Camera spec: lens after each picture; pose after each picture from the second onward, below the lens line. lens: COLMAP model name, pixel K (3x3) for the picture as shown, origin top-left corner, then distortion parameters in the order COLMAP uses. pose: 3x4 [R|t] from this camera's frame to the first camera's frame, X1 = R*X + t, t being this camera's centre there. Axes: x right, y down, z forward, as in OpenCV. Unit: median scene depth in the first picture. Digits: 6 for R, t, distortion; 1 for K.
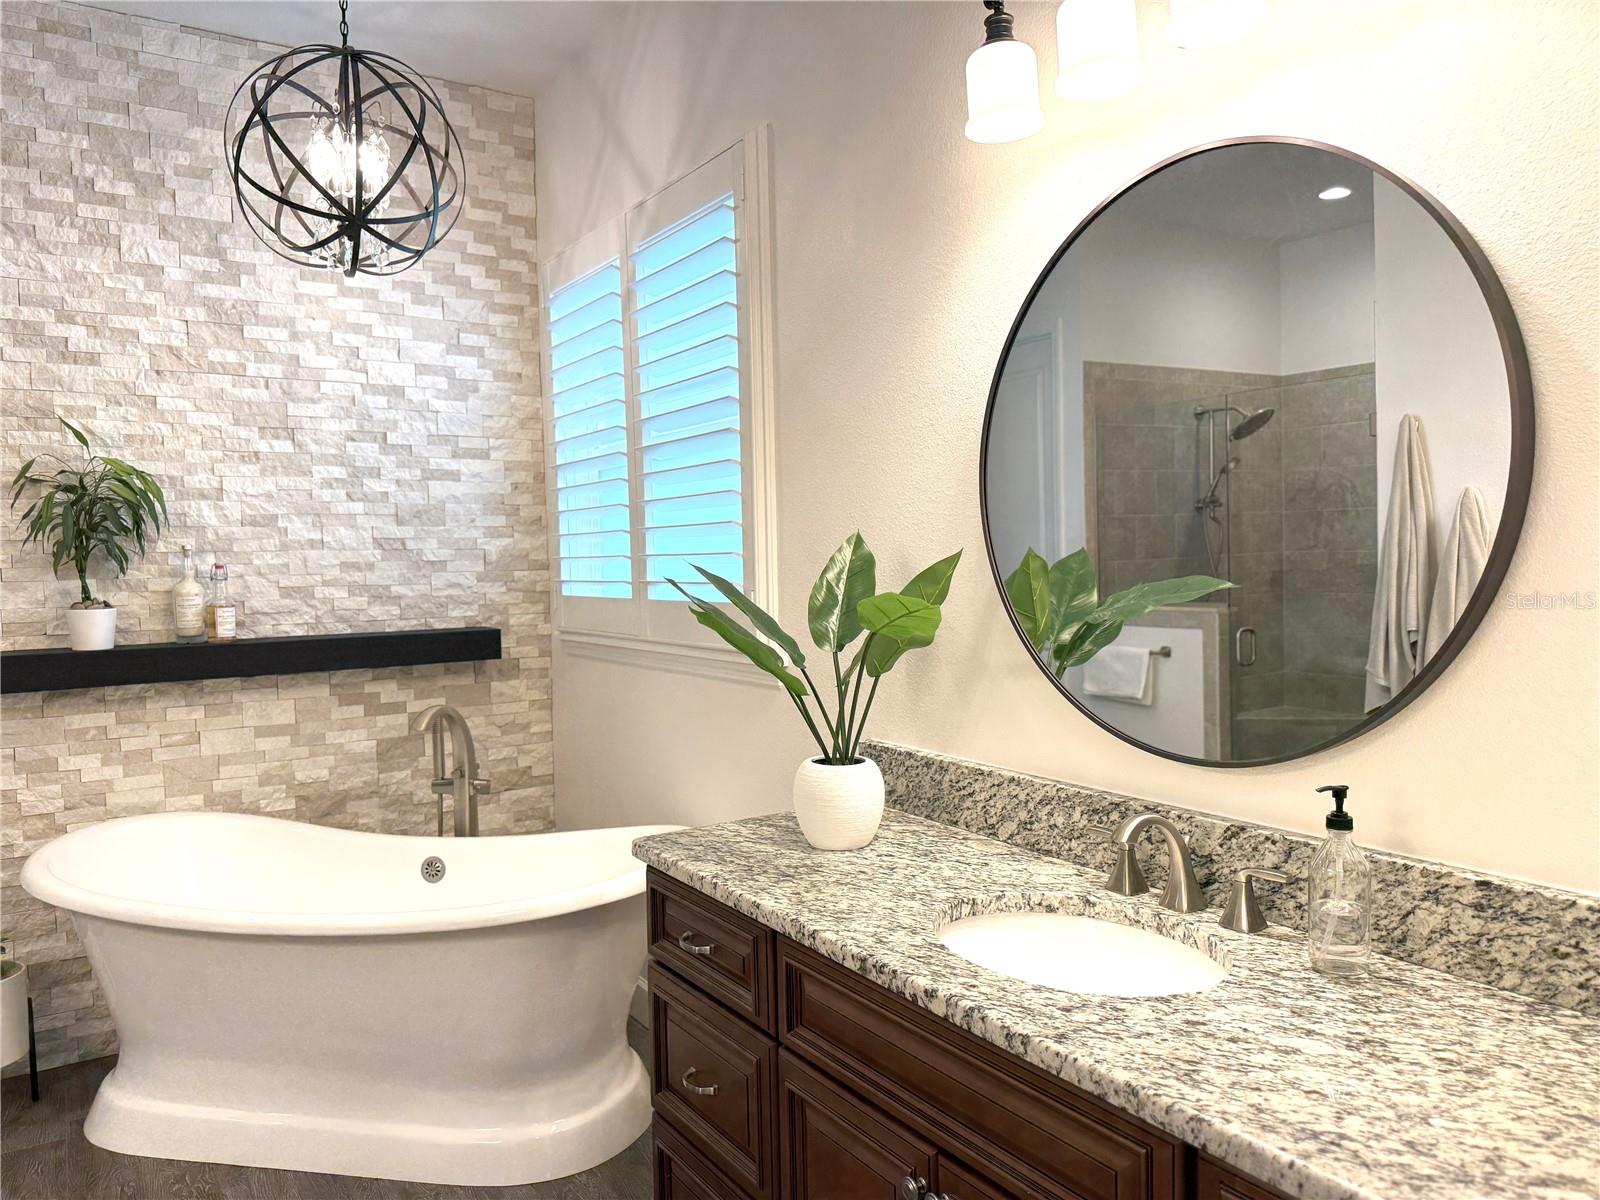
lens RADIAL K [[1096.8, 0, 770.6], [0, 1096.8, 602.7], [0, 0, 1]] dist [0.045234, -0.057258]
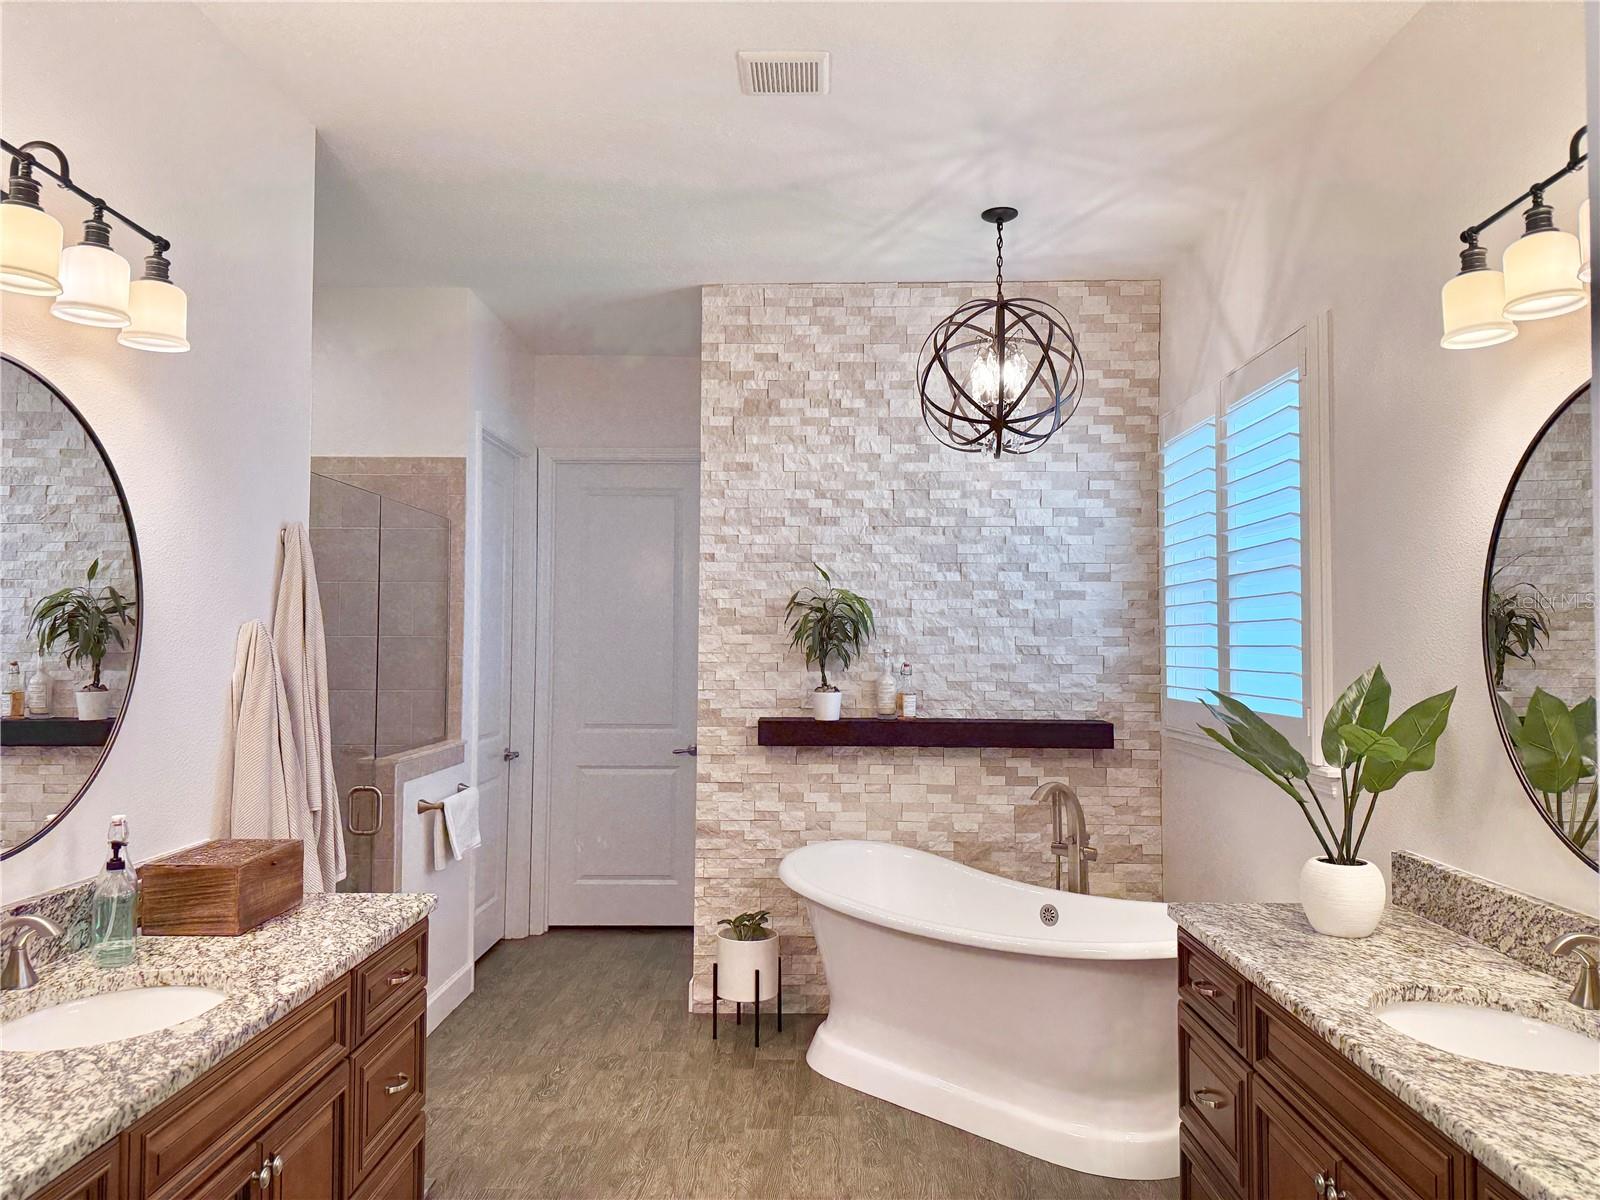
lens RADIAL K [[1096.8, 0, 790.2], [0, 1096.8, 592.8], [0, 0, 1]] dist [0.045234, -0.057258]
pose [[0.826294, -0.000874, -0.563238, 0.158748], [-0.045190, 0.996672, -0.067841, -0.024019], [0.561423, 0.081510, 0.823505, -0.226271]]
